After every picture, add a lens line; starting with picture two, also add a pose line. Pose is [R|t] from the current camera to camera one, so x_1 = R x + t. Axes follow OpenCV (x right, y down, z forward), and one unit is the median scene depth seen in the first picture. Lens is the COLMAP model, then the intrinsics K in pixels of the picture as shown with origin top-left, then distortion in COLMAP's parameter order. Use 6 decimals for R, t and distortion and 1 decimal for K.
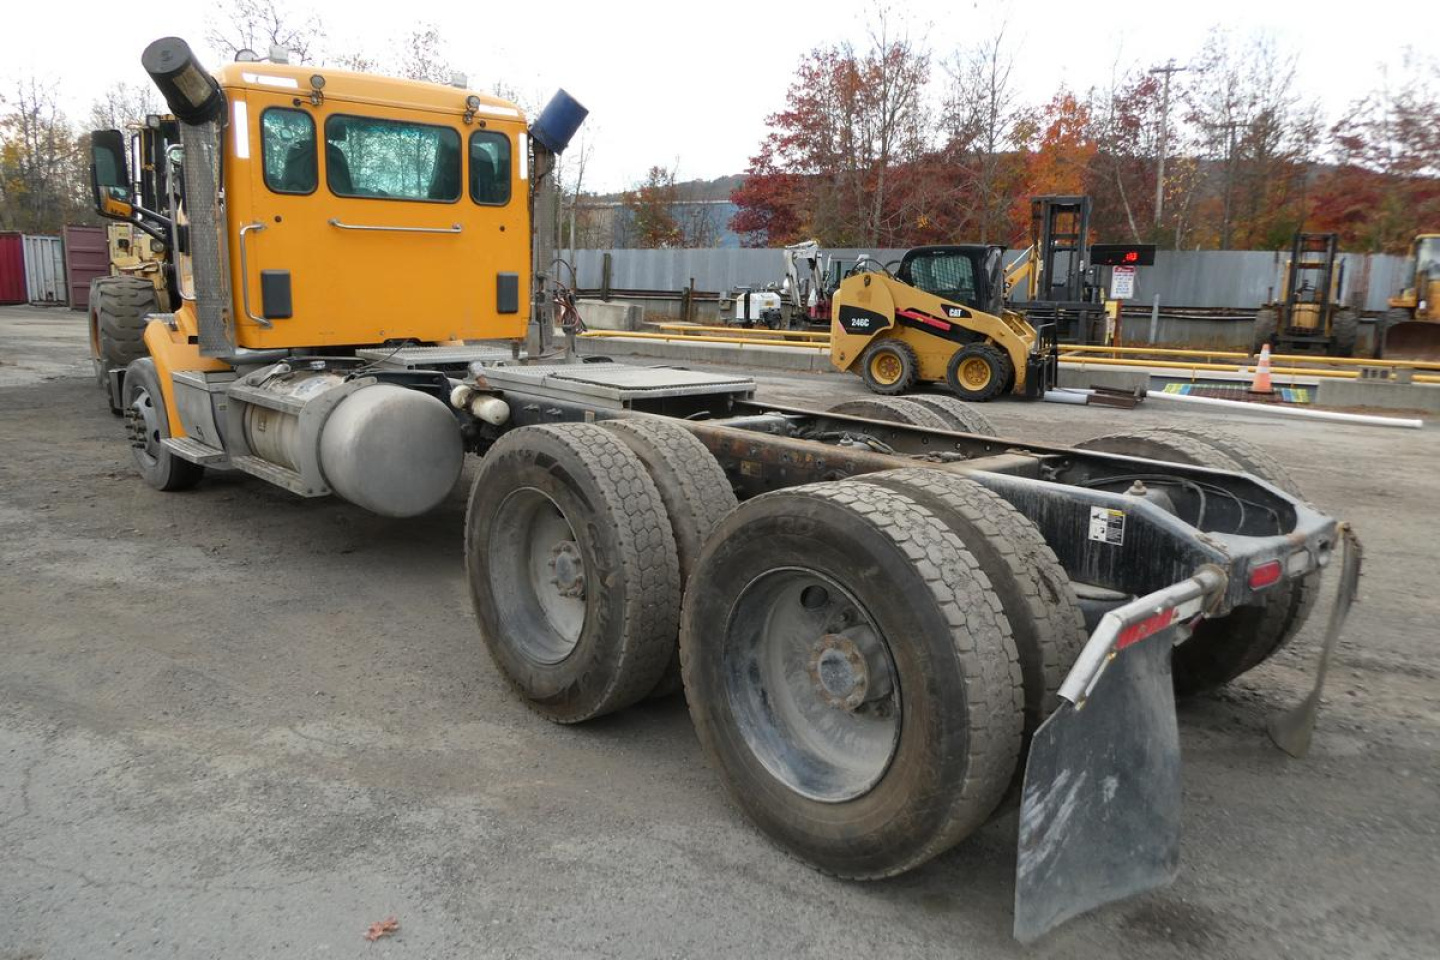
lens RADIAL K [[996.3, 0, 729.1], [0, 996.3, 492.1], [0, 0, 1]] dist [-0.004685, 0.002420]
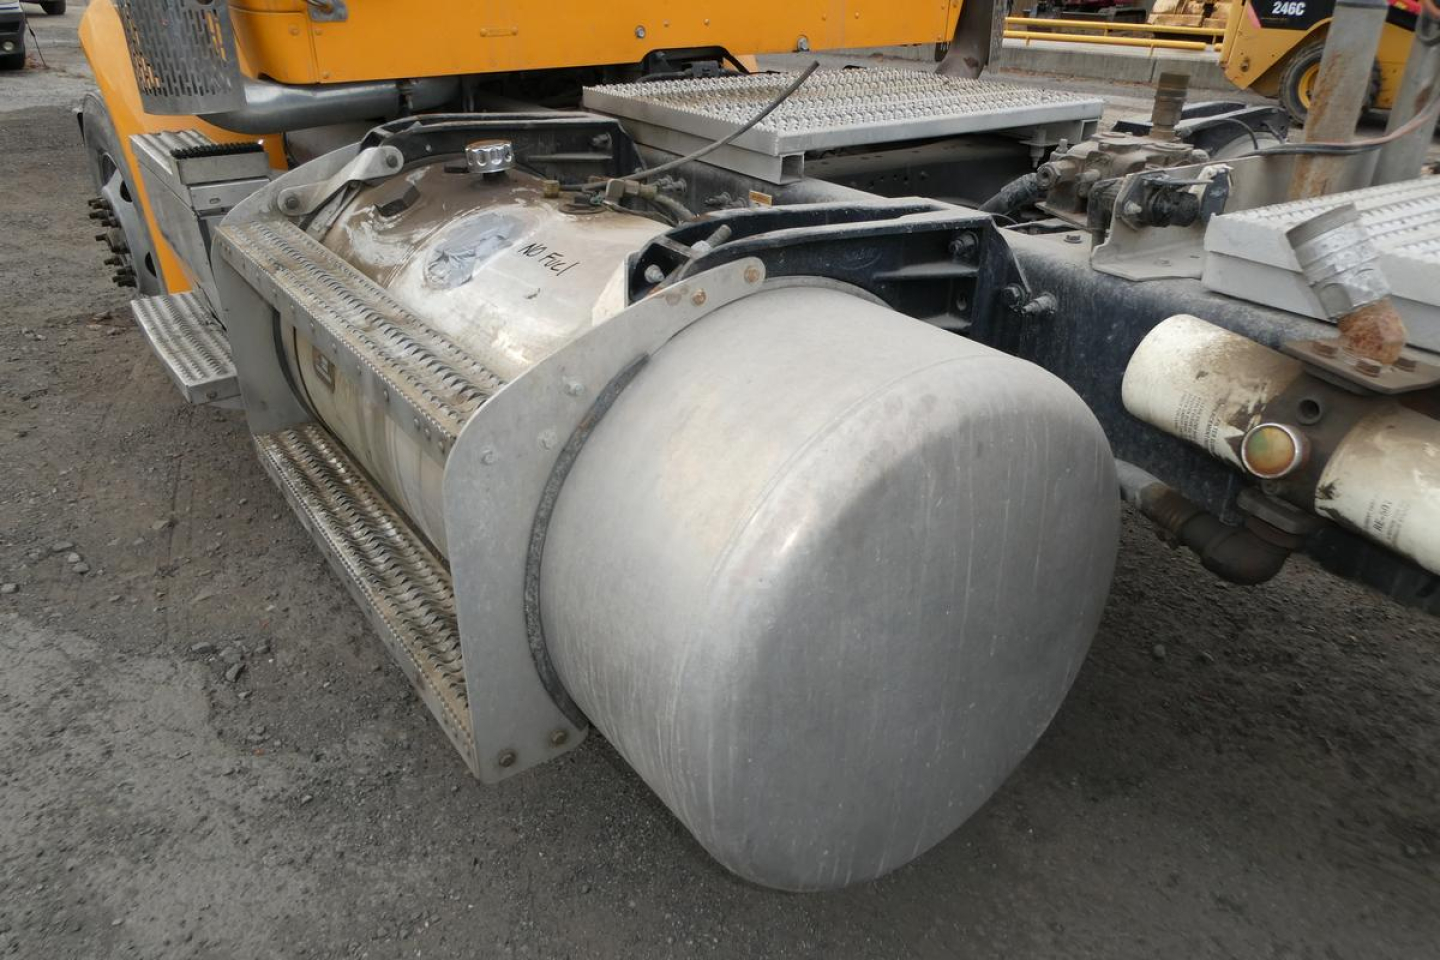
lens RADIAL K [[1063.0, 0, 771.3], [0, 1063.0, 480.5], [0, 0, 1]] dist [-0.047265, 0.047945]
pose [[0.993599, 0.044397, -0.103873, -0.222266], [-0.017135, 0.968123, 0.249887, -0.086016], [0.111656, -0.246508, 0.962687, 0.518021]]
